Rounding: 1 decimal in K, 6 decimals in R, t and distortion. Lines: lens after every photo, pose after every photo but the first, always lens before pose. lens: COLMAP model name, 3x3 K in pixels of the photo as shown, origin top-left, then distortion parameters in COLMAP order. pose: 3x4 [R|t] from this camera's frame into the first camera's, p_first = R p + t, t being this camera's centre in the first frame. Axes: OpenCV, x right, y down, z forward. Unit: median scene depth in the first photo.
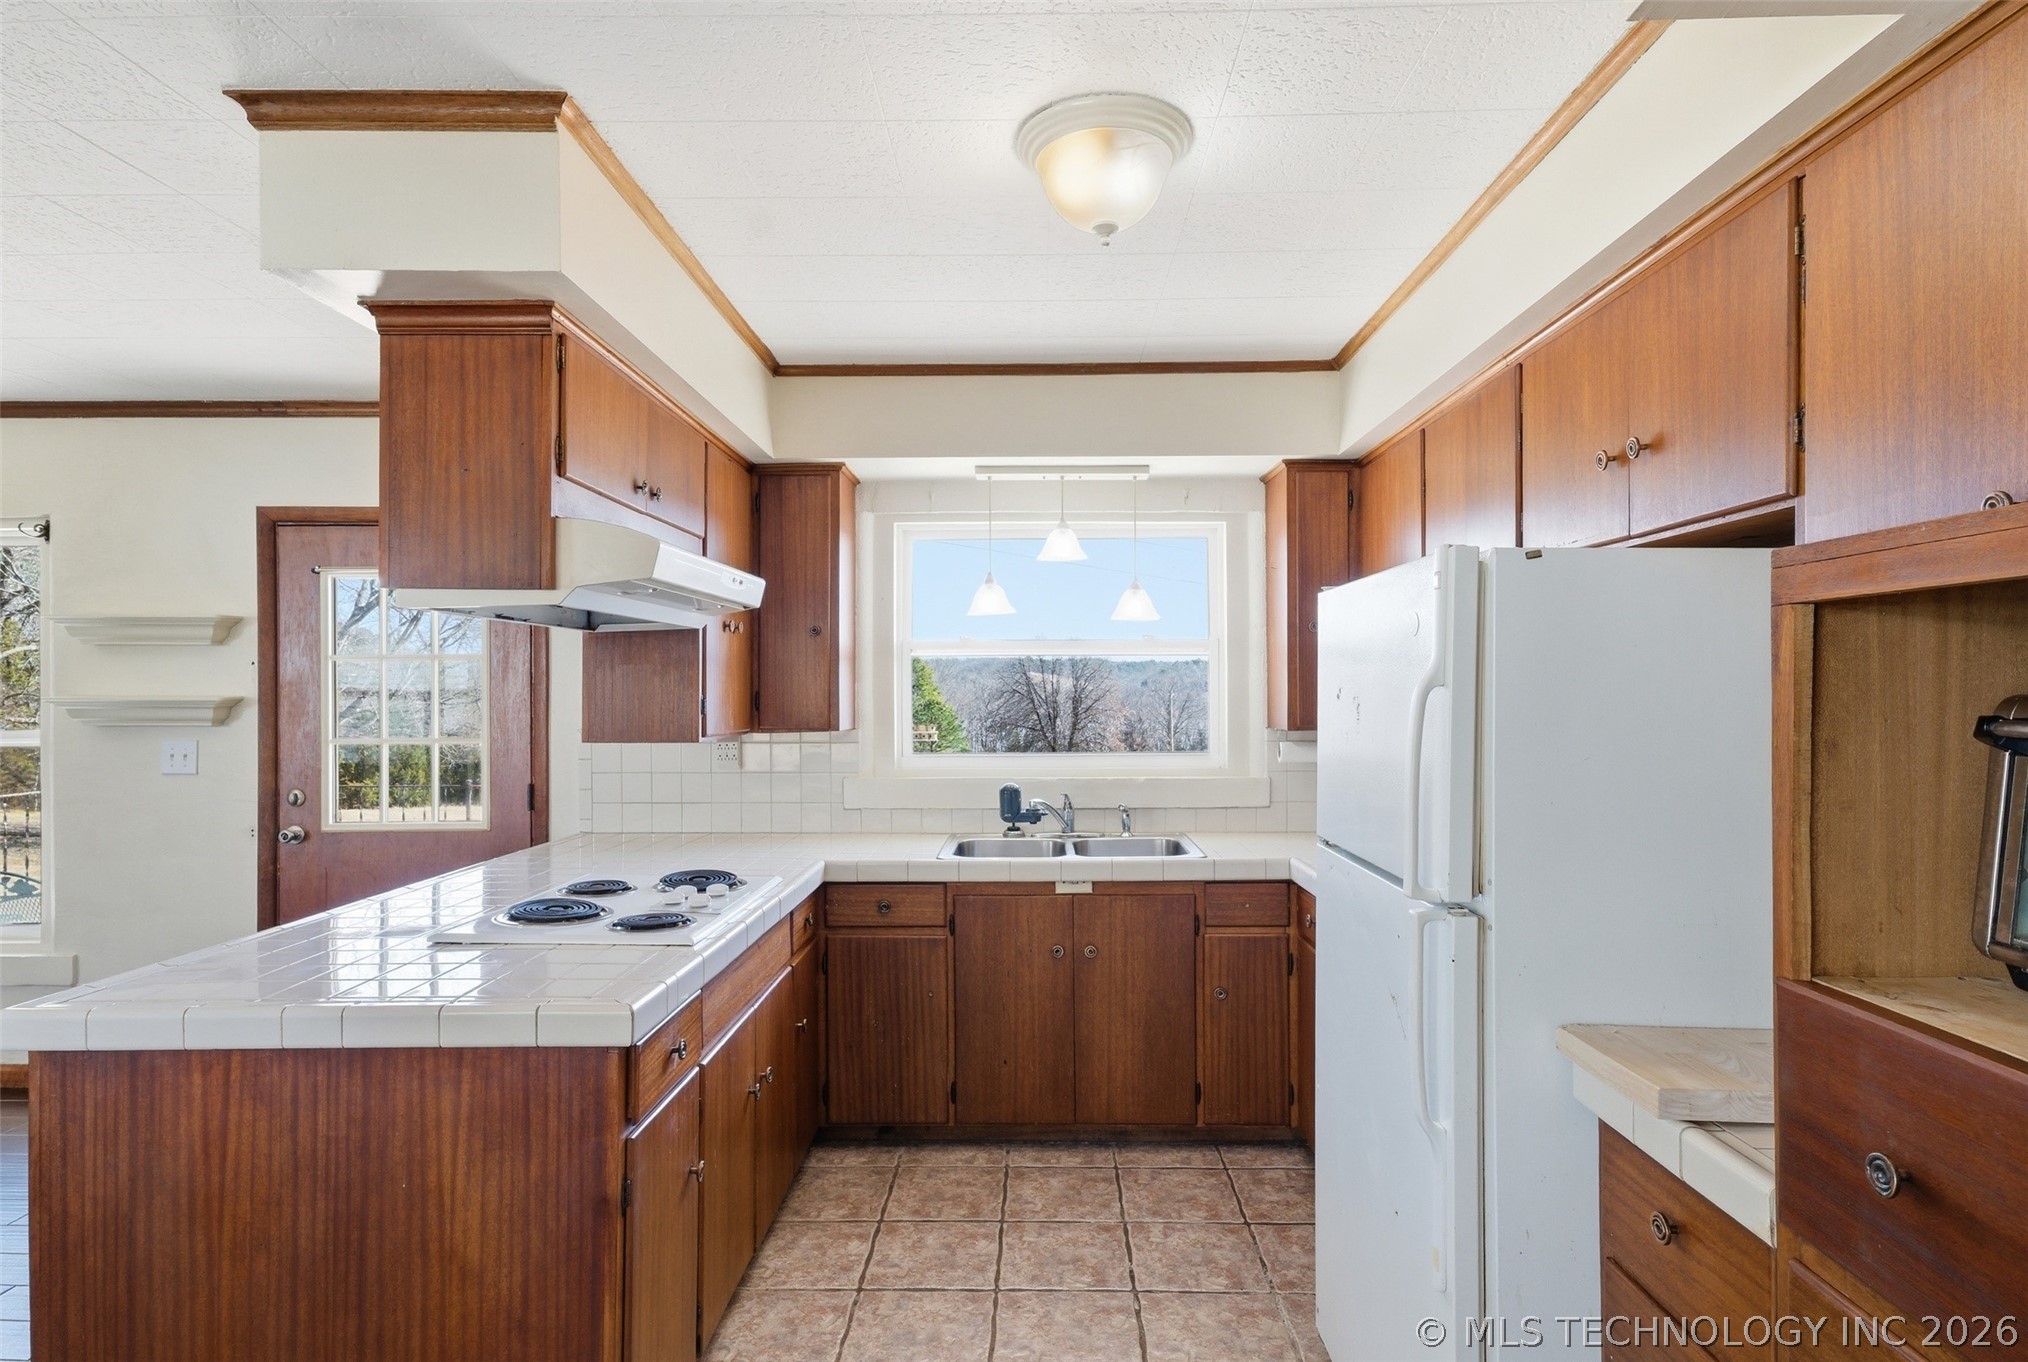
lens RADIAL K [[1088.4, 0, 1021.1], [0, 1088.4, 688.2], [0, 0, 1]] dist [0.002675, 0.000772]
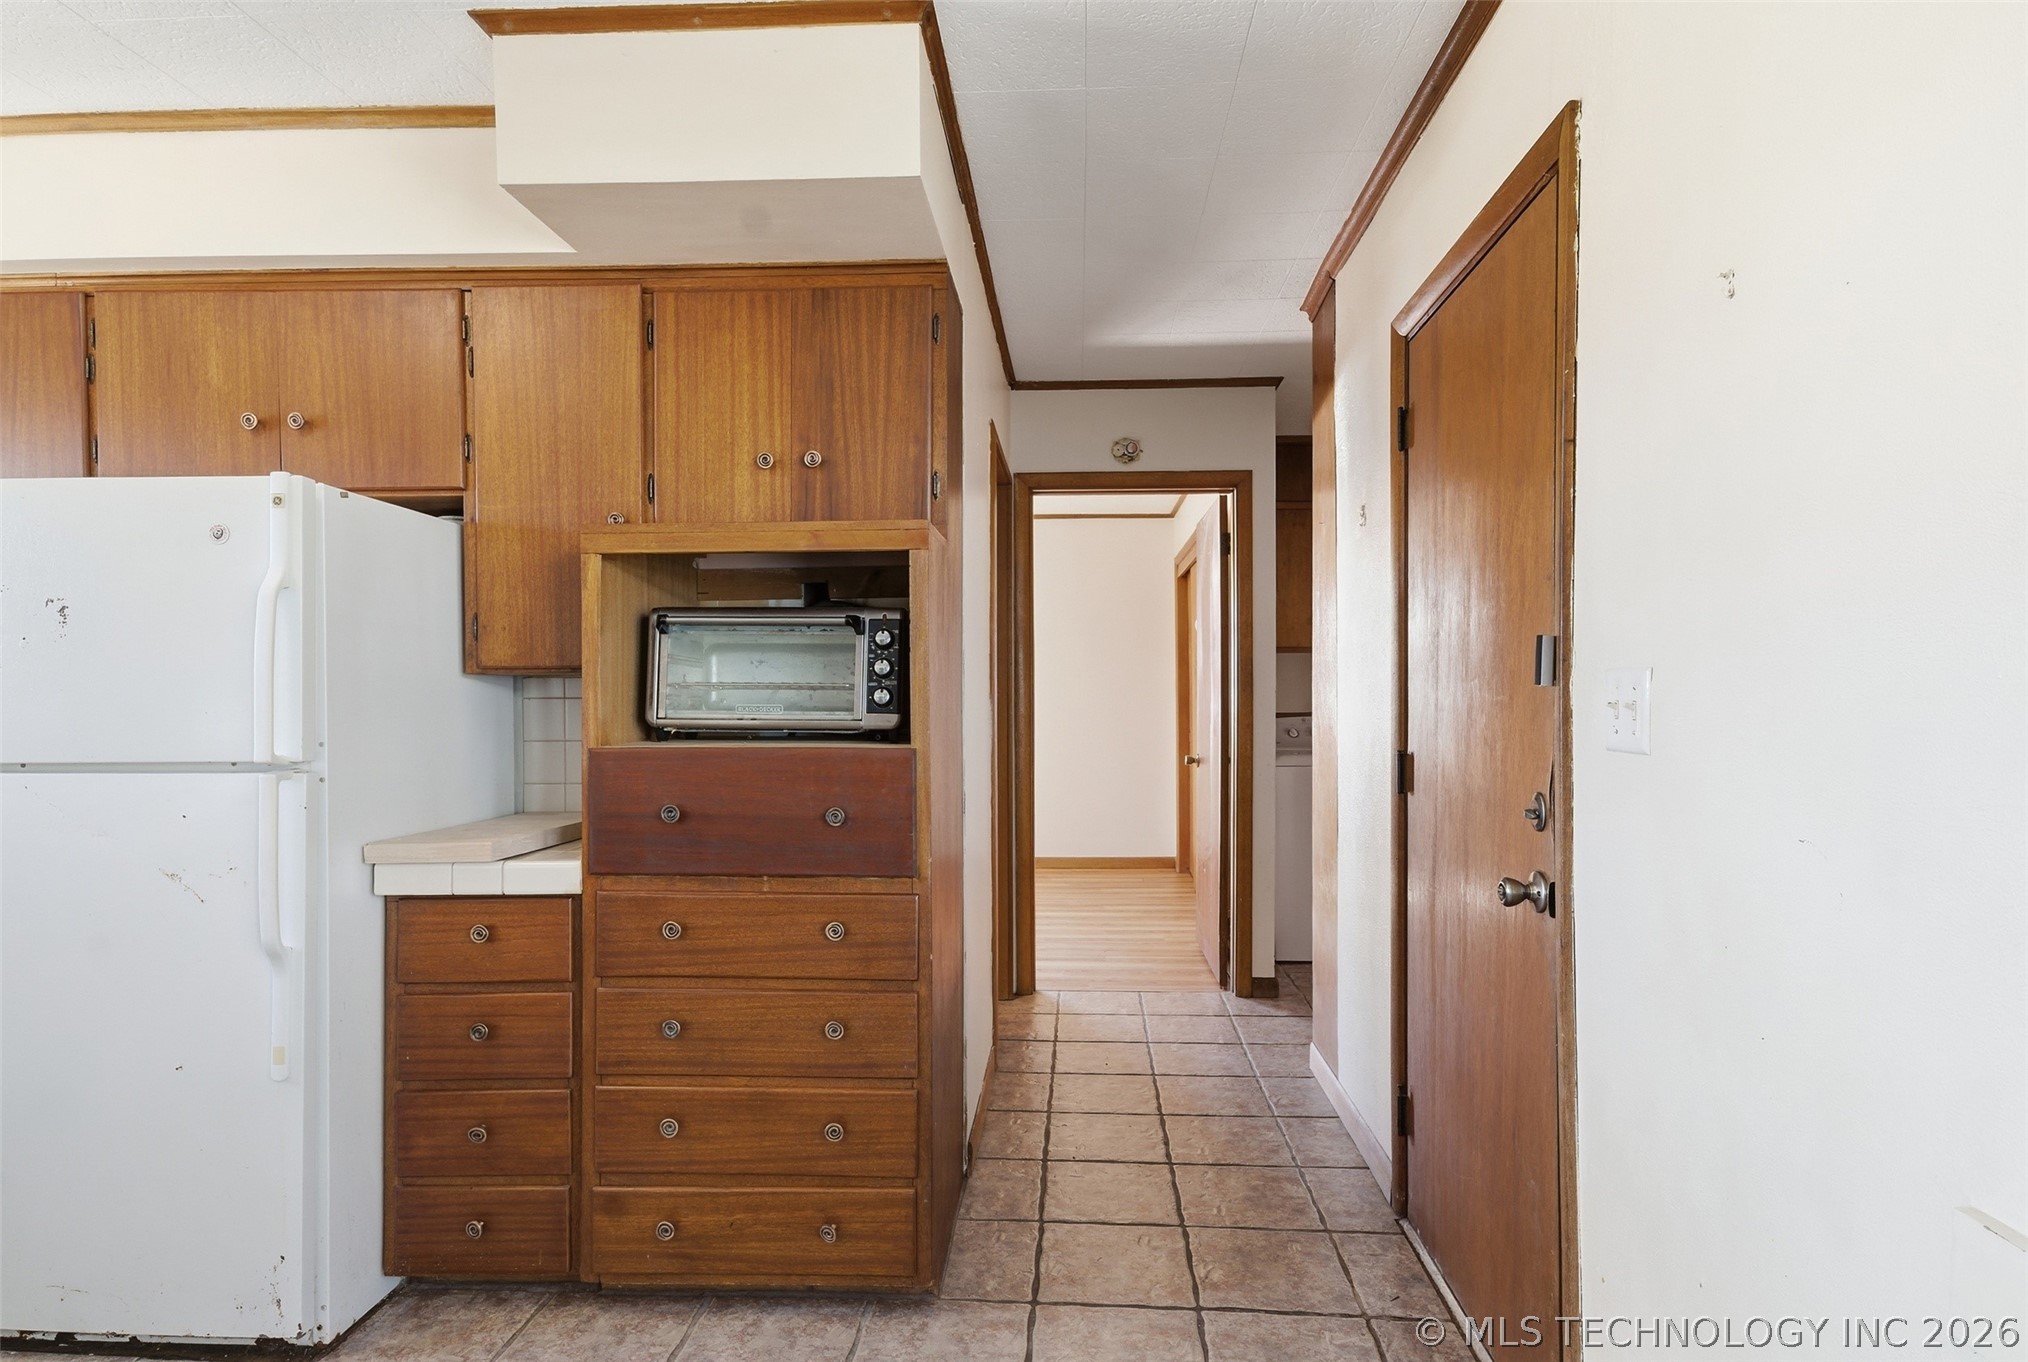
lens RADIAL K [[1066.8, 0, 1022.1], [0, 1066.8, 699.5], [0, 0, 1]] dist [0.000813, 0.000307]
pose [[0.041895, 0.000206, 0.999122, -0.881325], [-0.000190, 1.000000, -0.000198, 0.141180], [-0.999122, -0.000182, 0.041895, 0.127605]]
